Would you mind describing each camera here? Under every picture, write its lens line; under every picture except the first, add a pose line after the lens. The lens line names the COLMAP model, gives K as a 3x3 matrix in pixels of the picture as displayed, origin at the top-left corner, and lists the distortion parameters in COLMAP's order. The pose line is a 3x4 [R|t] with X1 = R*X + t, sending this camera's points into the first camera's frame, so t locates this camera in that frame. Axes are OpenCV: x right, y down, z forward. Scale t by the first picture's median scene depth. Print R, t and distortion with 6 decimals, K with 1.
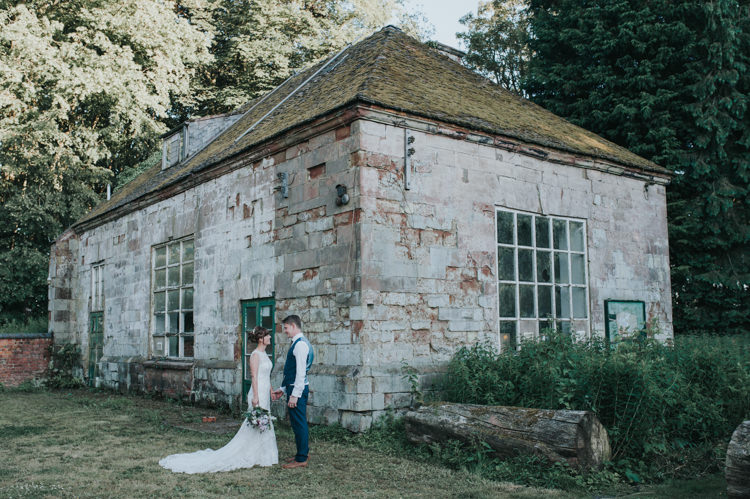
lens RADIAL K [[751.8, 0, 375.0], [0, 751.8, 249.5], [0, 0, 1]] dist [-0.056722, 0.109472]
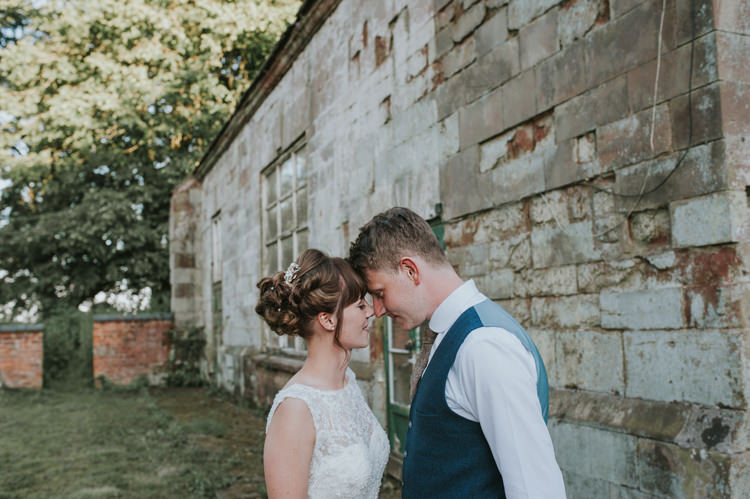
lens RADIAL K [[751.8, 0, 375.0], [0, 751.8, 249.5], [0, 0, 1]] dist [-0.056722, 0.109472]
pose [[0.964196, -0.038152, -0.262432, -0.050206], [0.046087, 0.998646, 0.024145, 0.058567], [0.261156, -0.035376, 0.964648, 0.490868]]
